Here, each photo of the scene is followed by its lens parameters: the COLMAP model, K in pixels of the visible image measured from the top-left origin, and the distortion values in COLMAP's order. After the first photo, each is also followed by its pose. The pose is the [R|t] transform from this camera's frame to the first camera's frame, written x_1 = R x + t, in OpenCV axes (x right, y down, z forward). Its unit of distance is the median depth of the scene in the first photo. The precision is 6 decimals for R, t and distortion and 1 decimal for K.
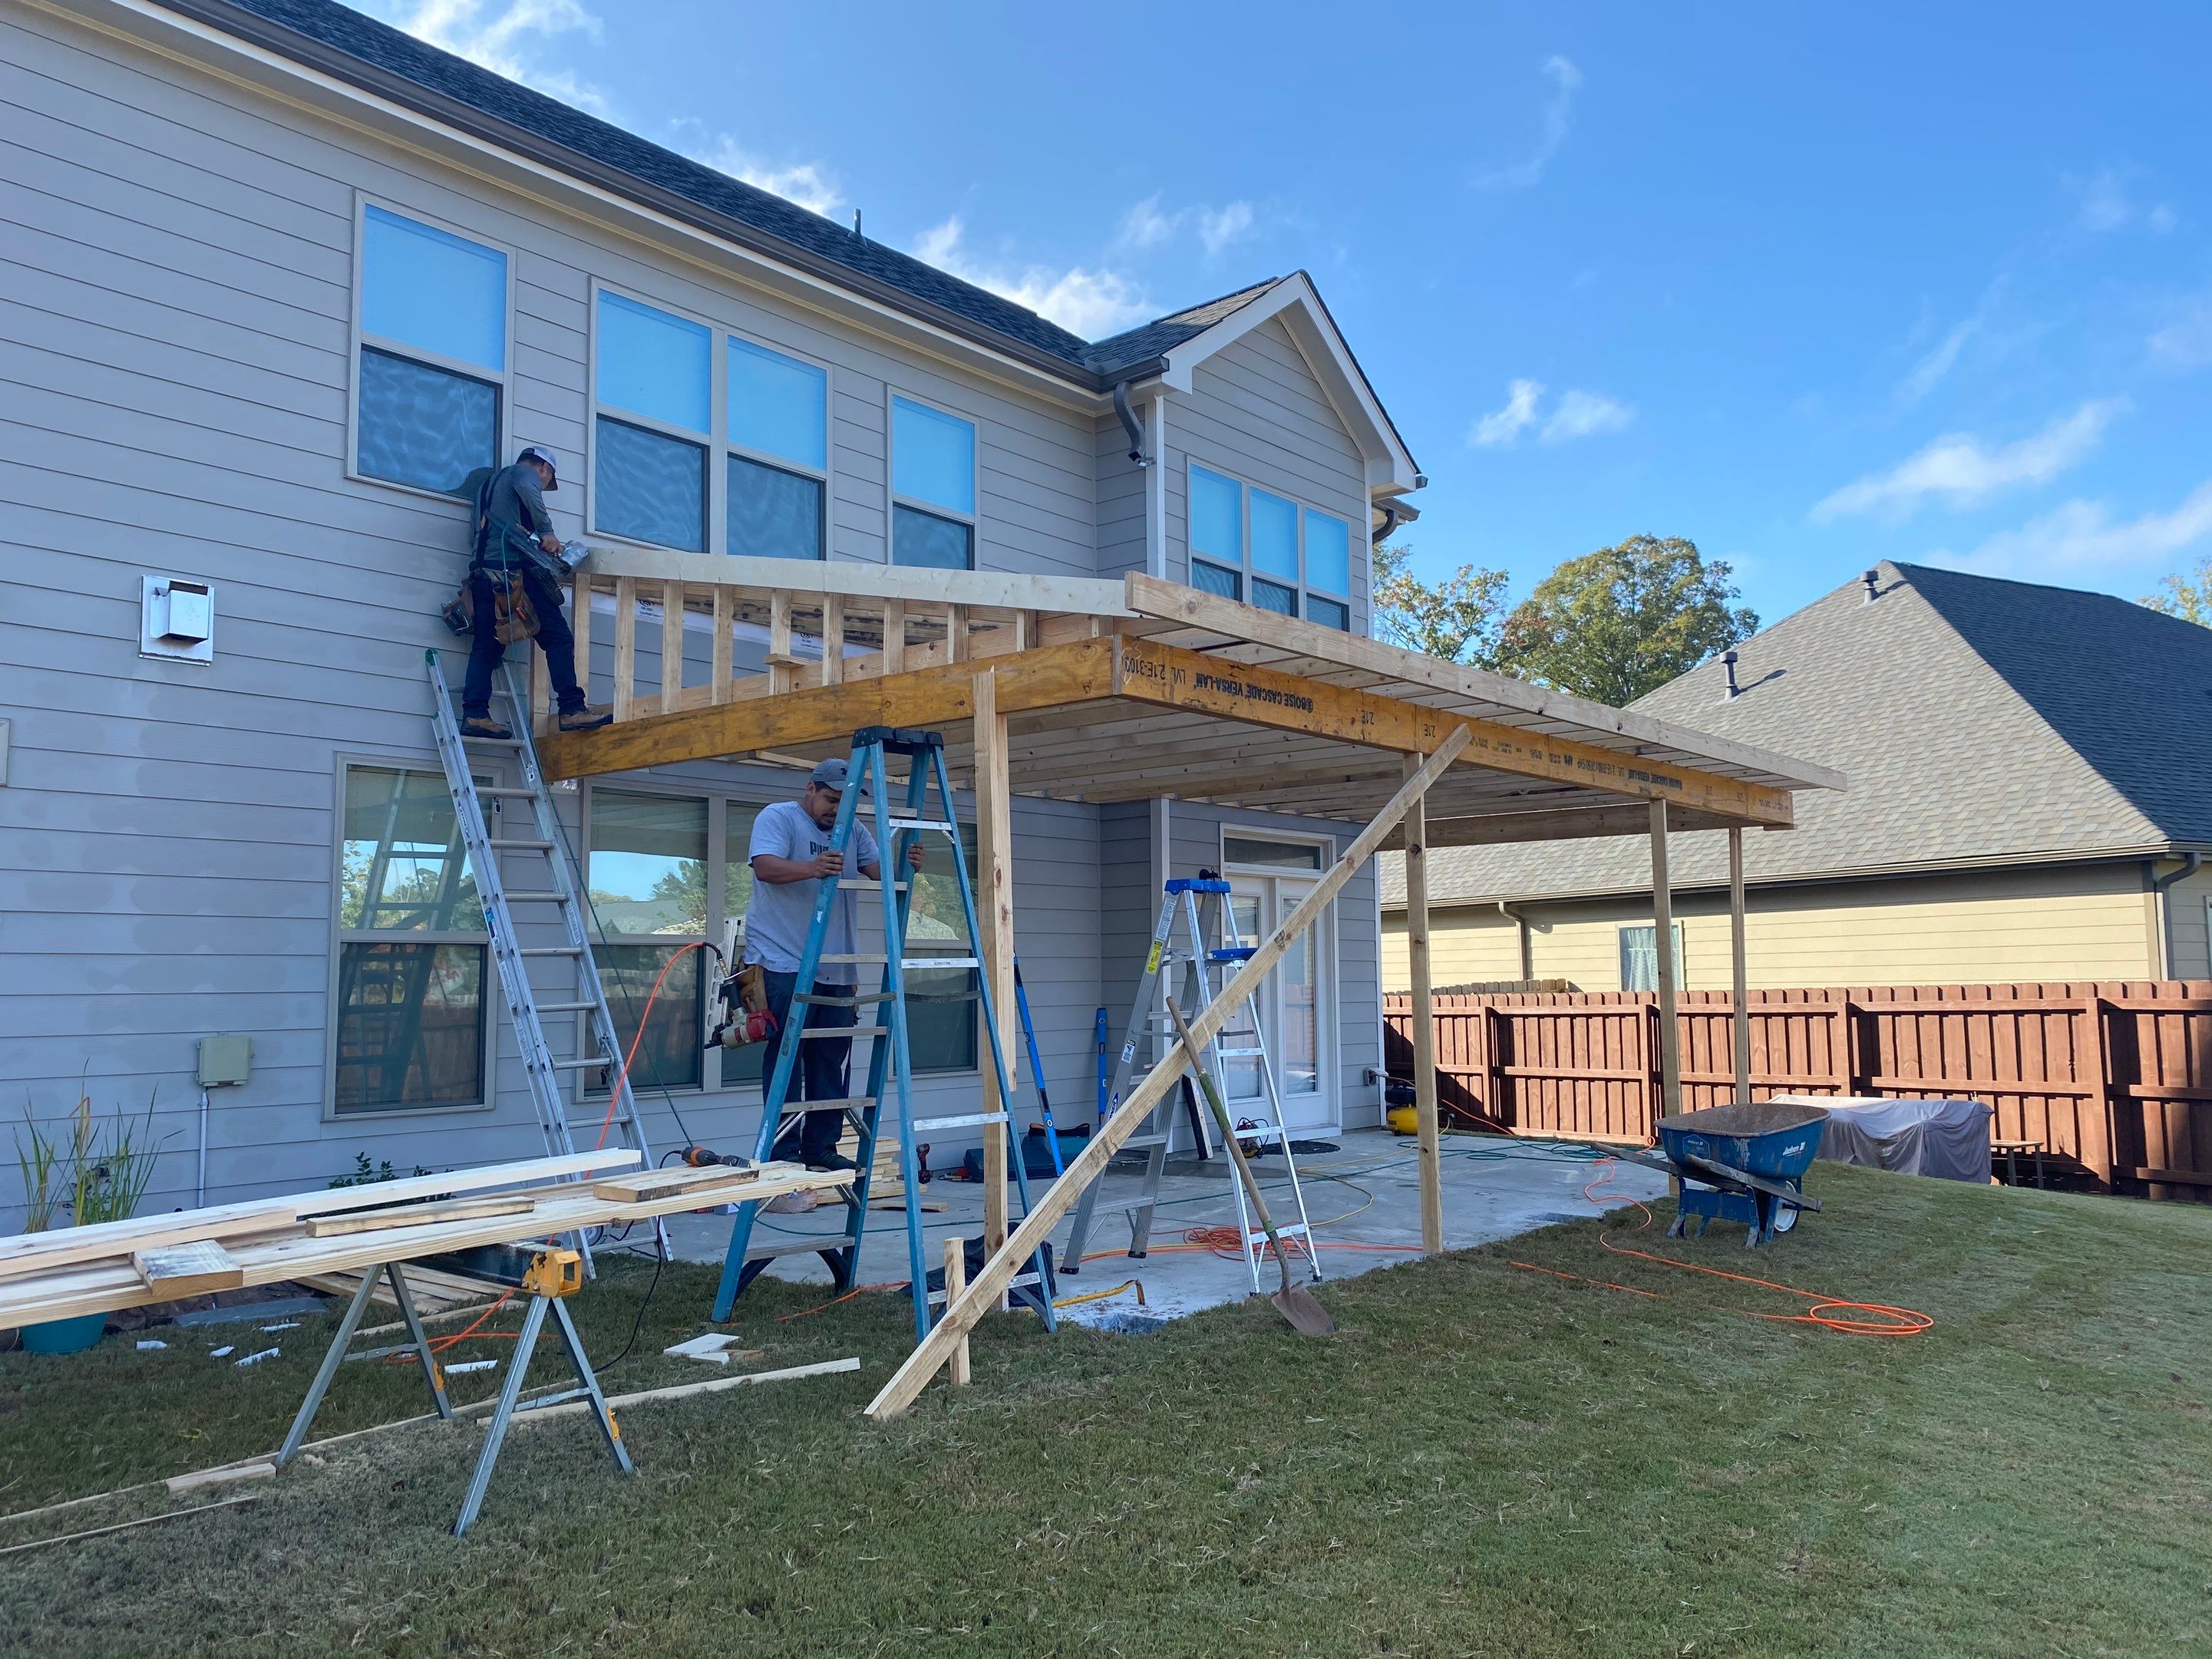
lens RADIAL K [[1651.7, 0, 1106.0], [0, 1651.7, 829.5], [0, 0, 1]] dist [0.089096, -0.134469]
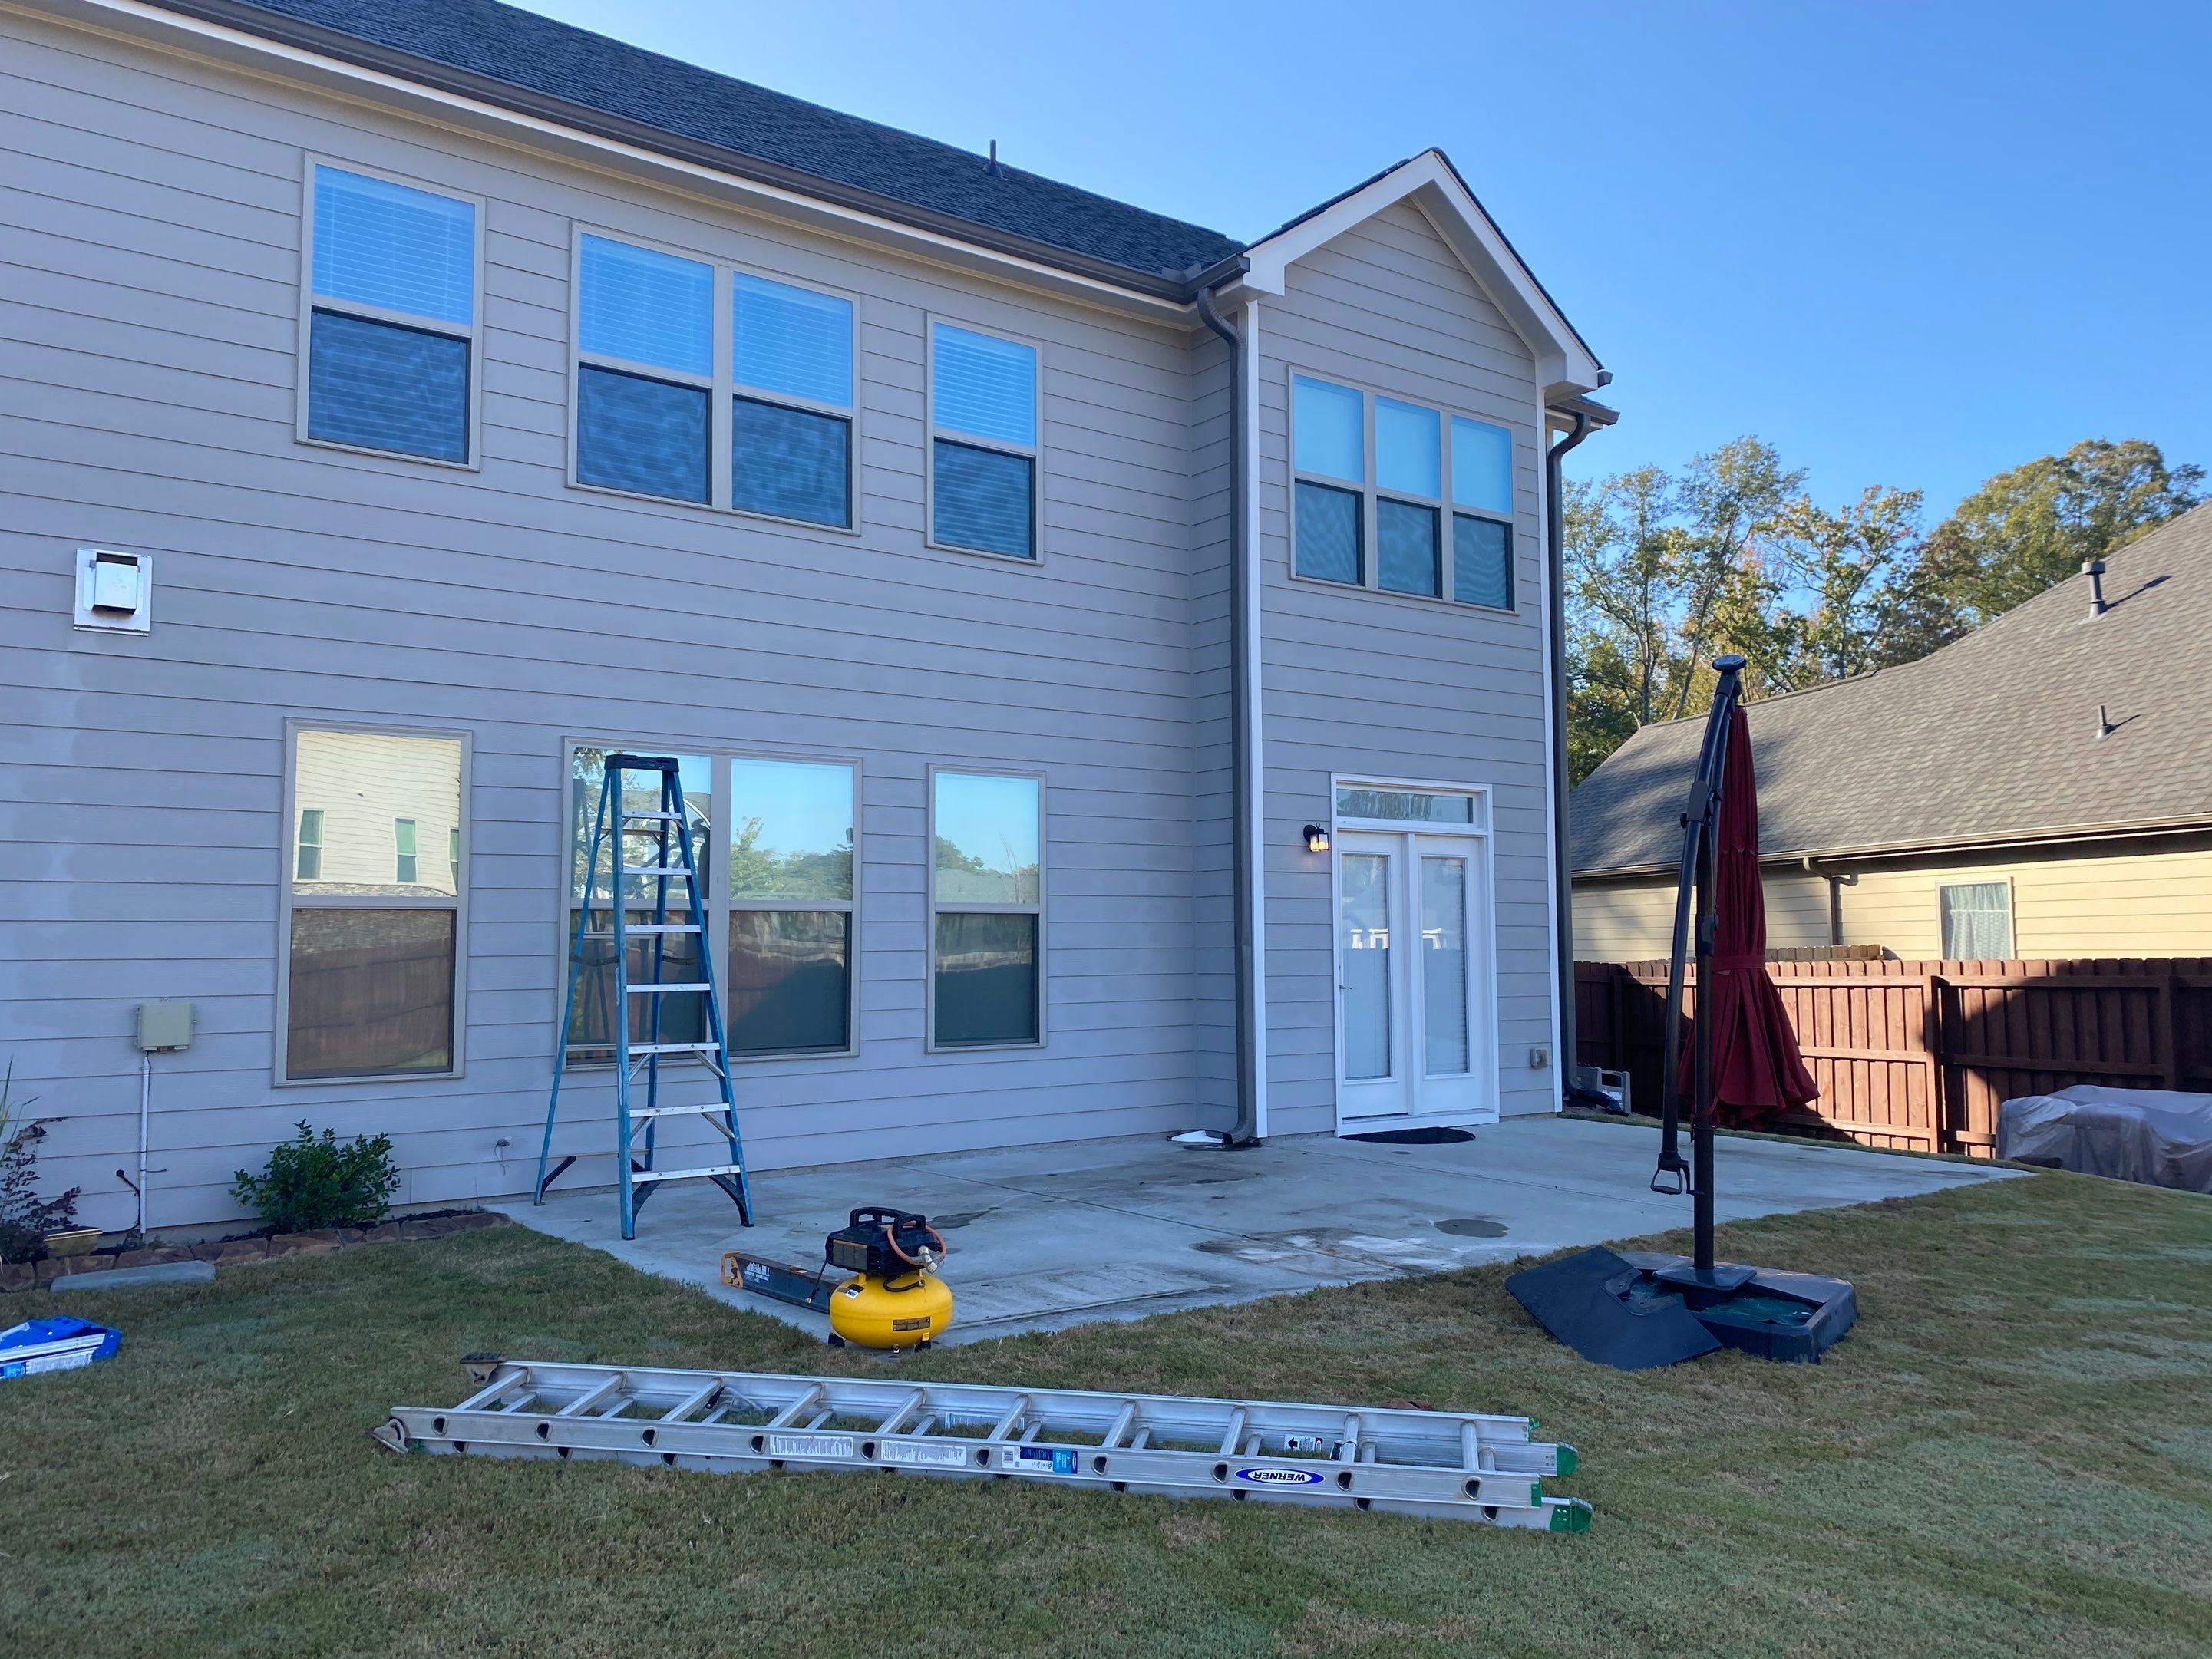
lens RADIAL K [[1685.5, 0, 1108.6], [0, 1685.5, 819.9], [0, 0, 1]] dist [0.020598, -0.010678]
pose [[0.973727, -0.016839, -0.227096, 0.136111], [0.020501, 0.999695, 0.013777, 0.005839], [0.226794, -0.018071, 0.973775, 0.070053]]
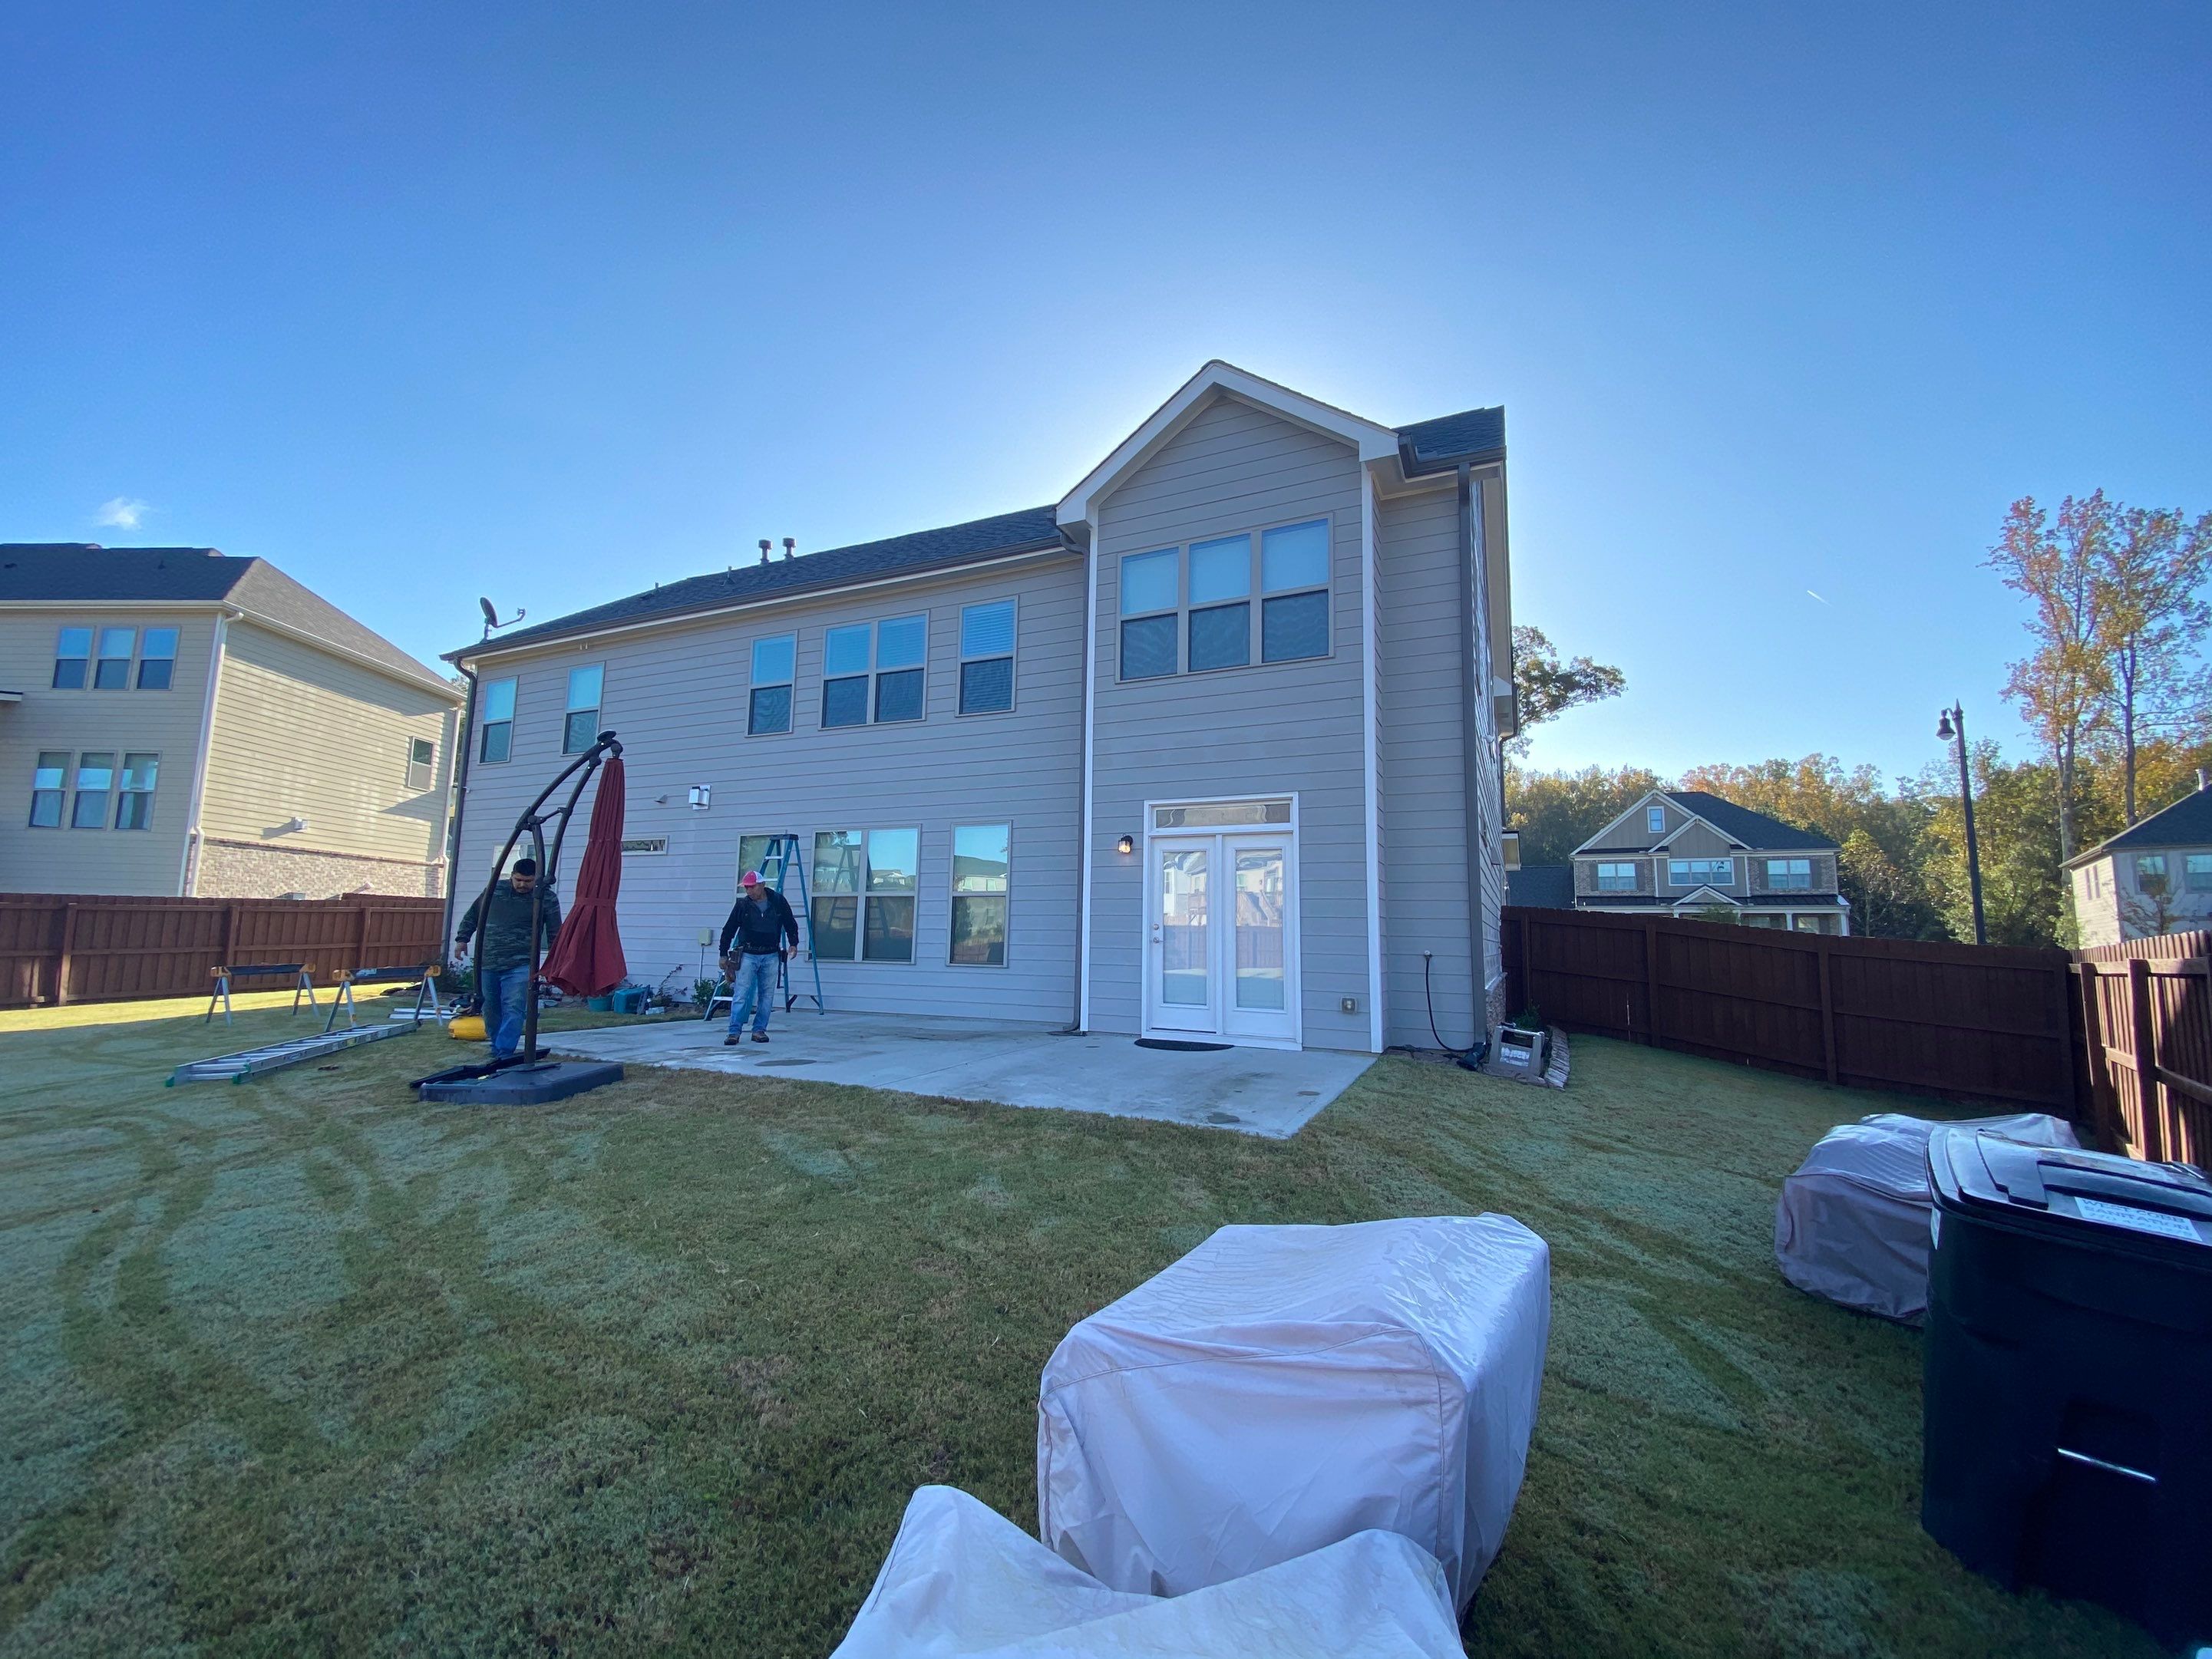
lens RADIAL K [[893.8, 0, 1102.2], [0, 893.8, 828.5], [0, 0, 1]] dist [0.015744, -0.017556]
pose [[0.268056, -0.104353, -0.957735, 0.664494], [0.070606, 0.993571, -0.088496, 0.071453], [0.960813, -0.043900, 0.273701, 0.655682]]
